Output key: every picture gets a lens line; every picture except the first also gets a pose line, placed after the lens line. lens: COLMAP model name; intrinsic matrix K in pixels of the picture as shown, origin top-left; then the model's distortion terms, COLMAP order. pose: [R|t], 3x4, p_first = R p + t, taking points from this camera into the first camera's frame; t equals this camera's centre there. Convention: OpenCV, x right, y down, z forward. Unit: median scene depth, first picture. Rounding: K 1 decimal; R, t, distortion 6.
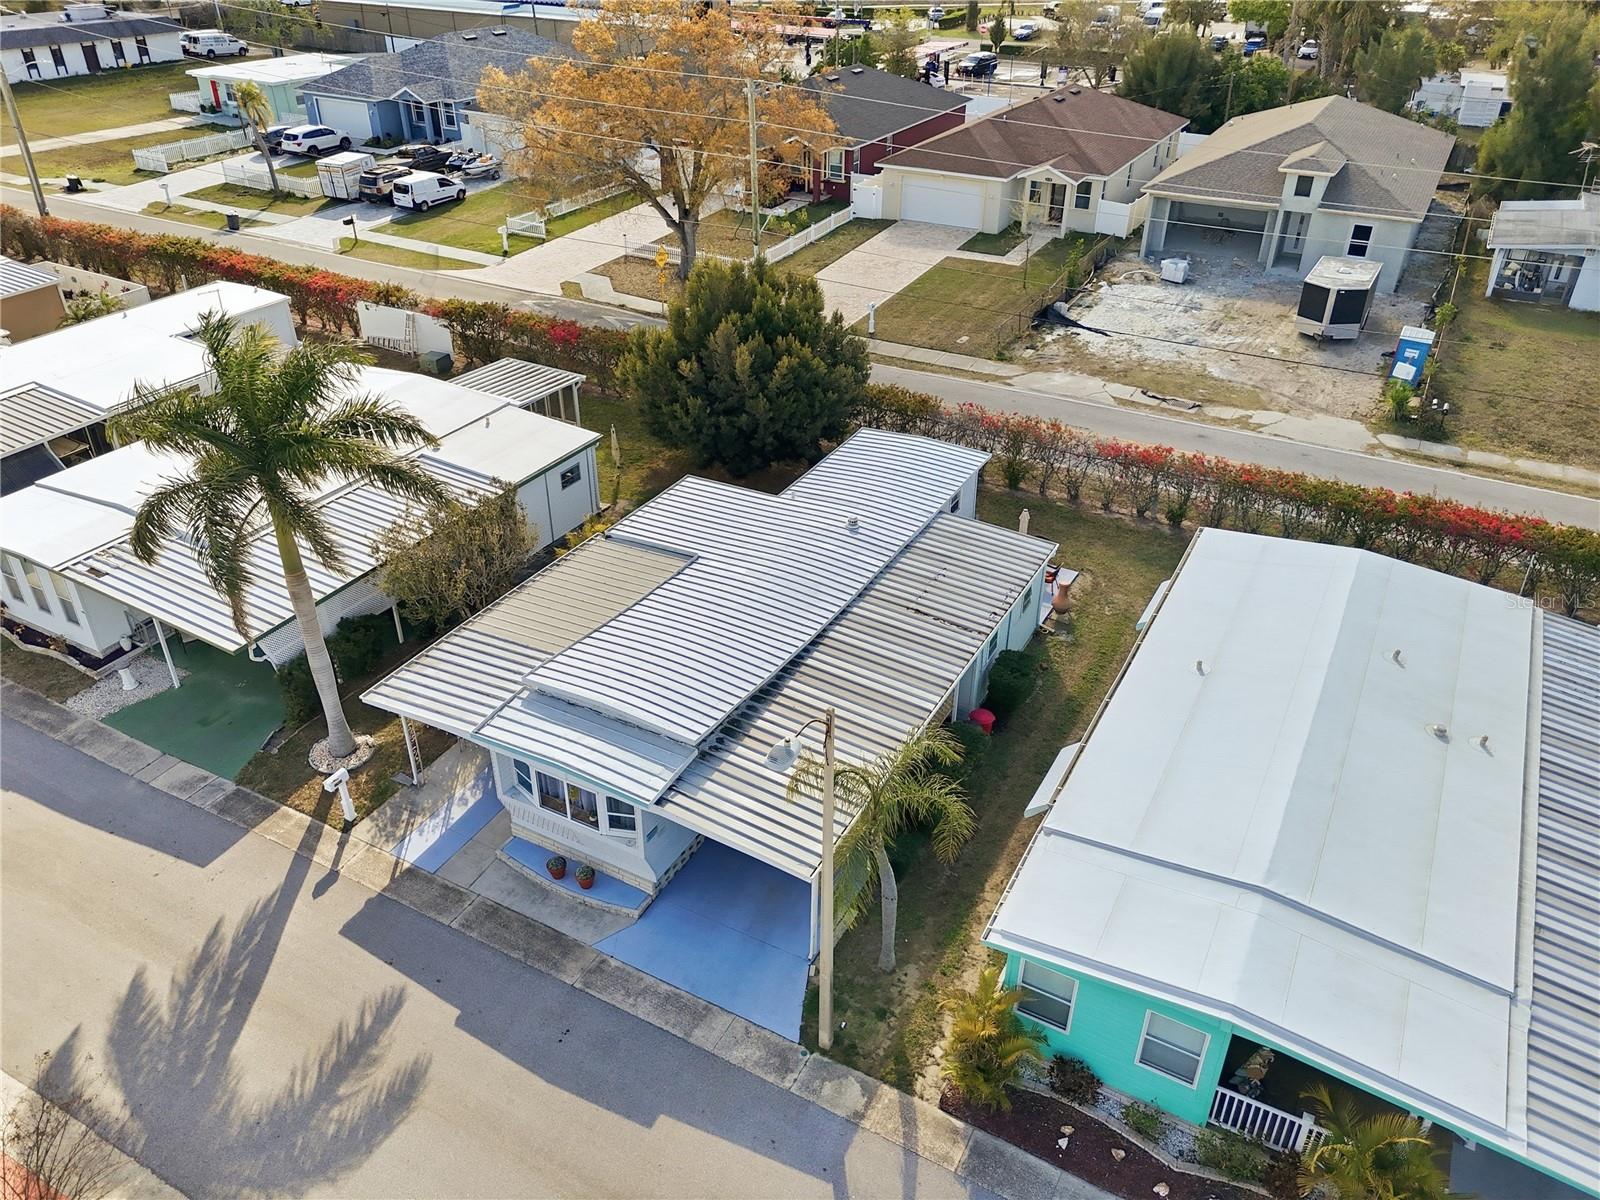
lens RADIAL K [[1179.9, 0, 800.0], [0, 1179.9, 600.0], [0, 0, 1]] dist [0.070700, -0.068906]
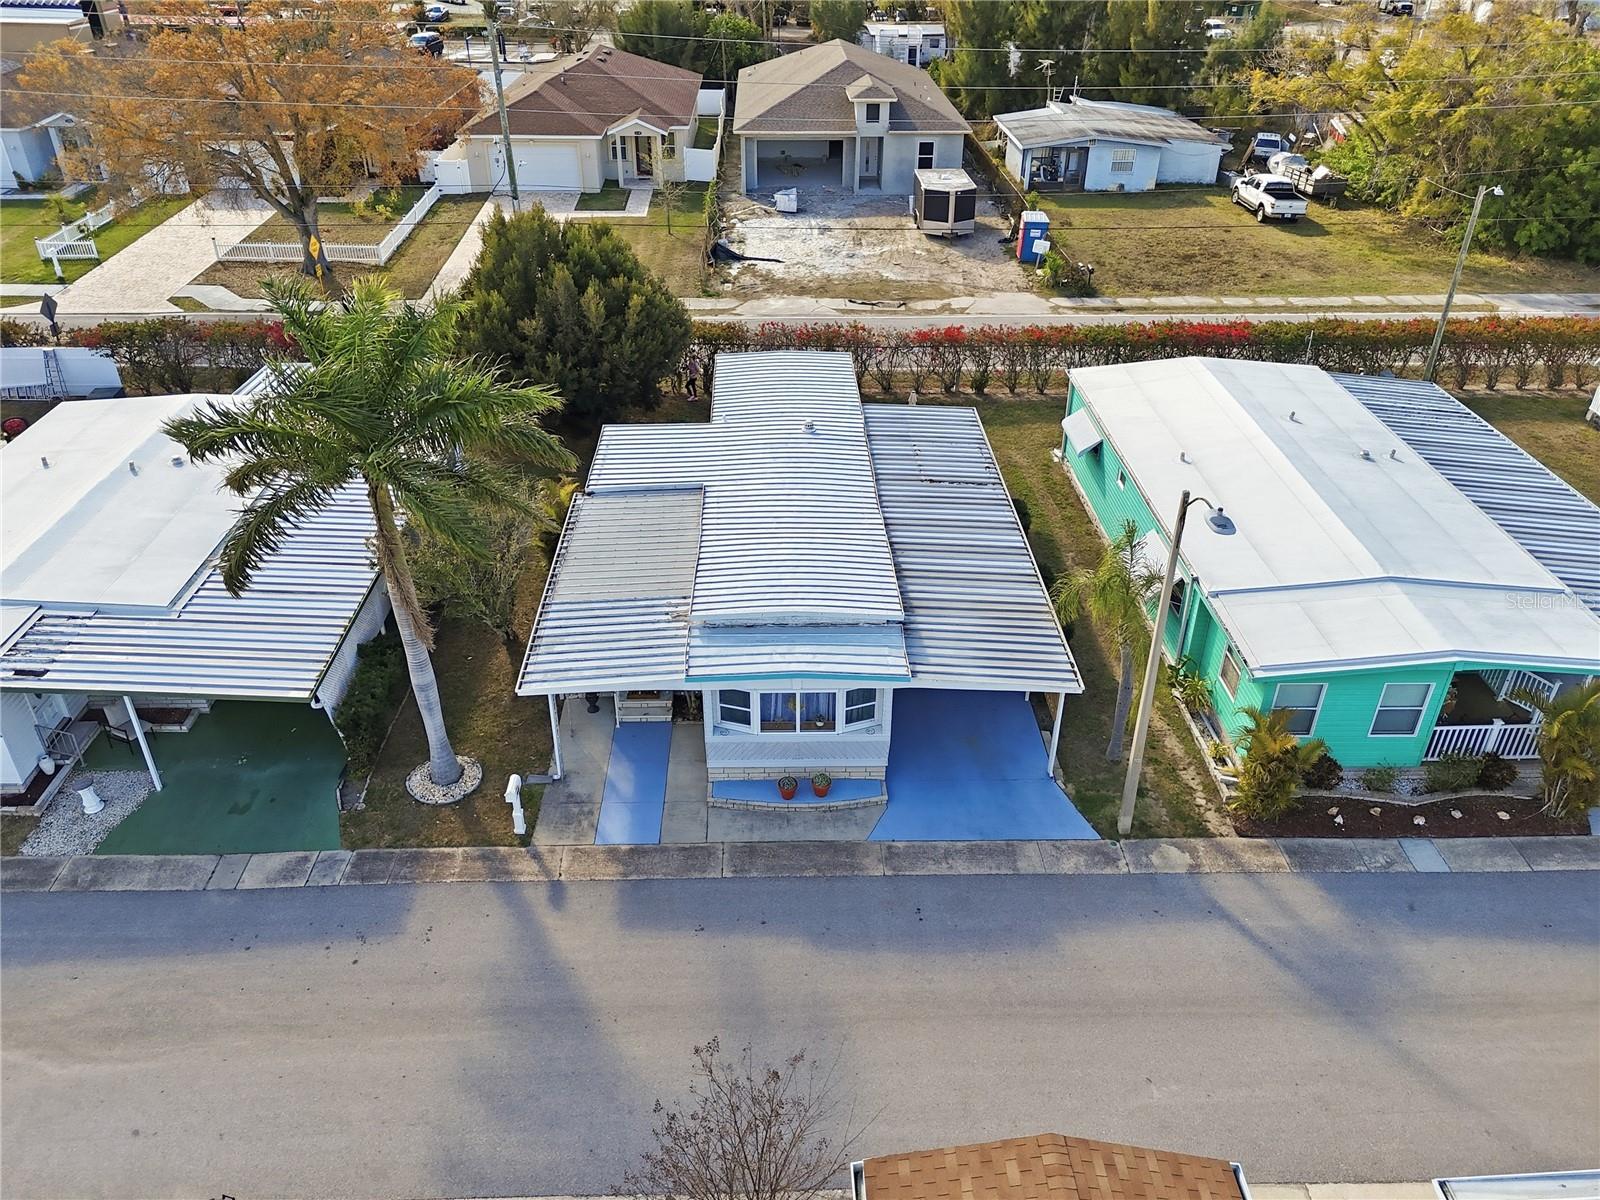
lens RADIAL K [[1179.9, 0, 800.0], [0, 1179.9, 600.0], [0, 0, 1]] dist [0.070700, -0.068906]
pose [[0.864720, -0.265760, 0.426183, -0.371560], [0.265271, 0.962193, 0.061775, 0.012113], [-0.426487, 0.059636, 0.902525, 0.070422]]
